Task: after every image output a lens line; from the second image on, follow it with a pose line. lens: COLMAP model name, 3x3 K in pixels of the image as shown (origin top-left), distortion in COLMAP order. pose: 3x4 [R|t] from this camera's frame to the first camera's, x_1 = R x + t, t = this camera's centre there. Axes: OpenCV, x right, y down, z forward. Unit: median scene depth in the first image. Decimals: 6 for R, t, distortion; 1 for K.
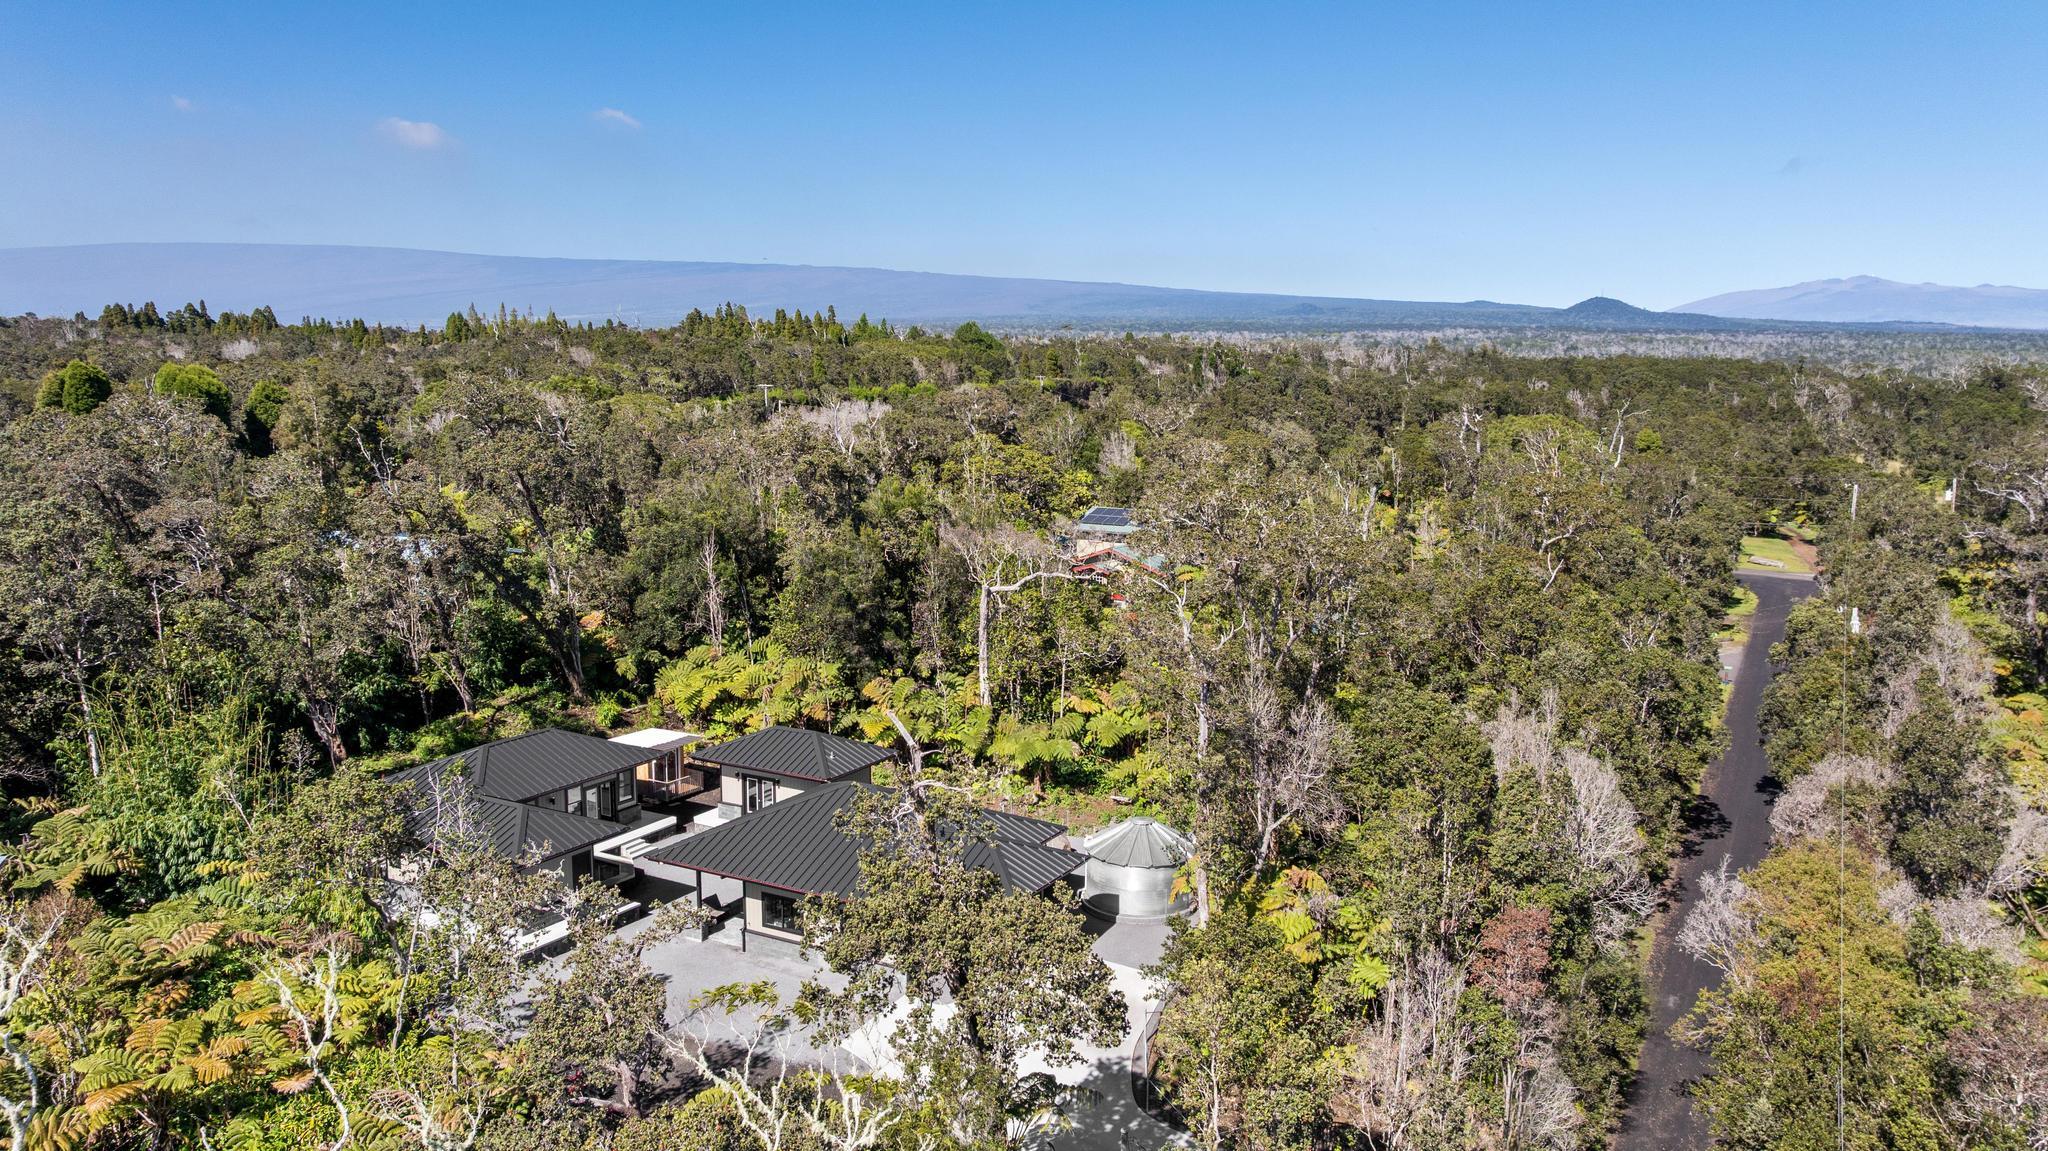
lens RADIAL K [[1458.1, 0, 1024.0], [0, 1458.1, 575.5], [0, 0, 1]] dist [-0.008412, -0.000702]
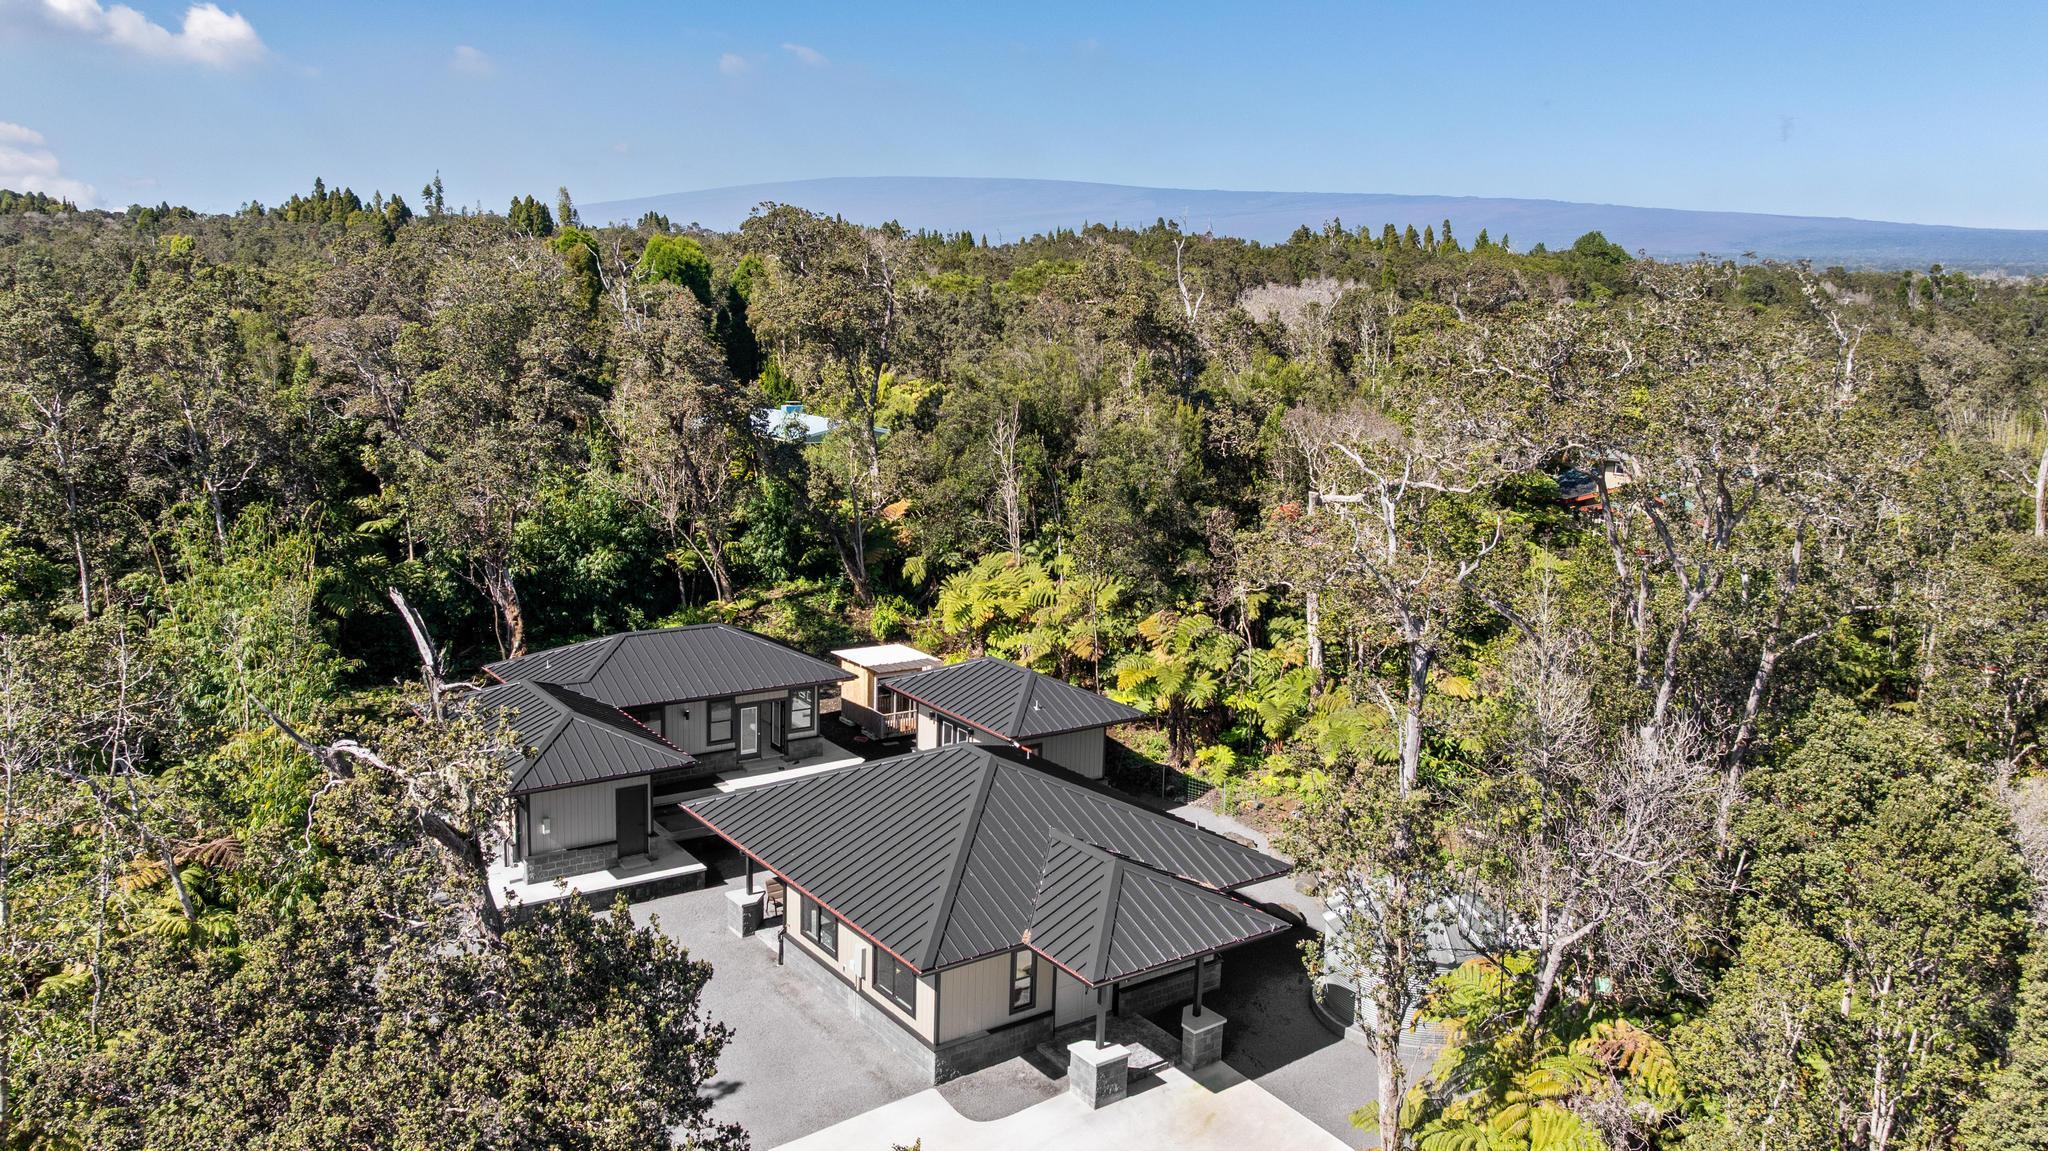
lens RADIAL K [[1520.6, 0, 1016.9], [0, 1520.6, 535.5], [0, 0, 1]] dist [-0.012825, -0.003885]
pose [[0.907523, 0.088270, -0.410622, 0.141000], [-0.085104, 0.996032, 0.026023, 0.020338], [0.411290, 0.011329, 0.911434, 0.290164]]
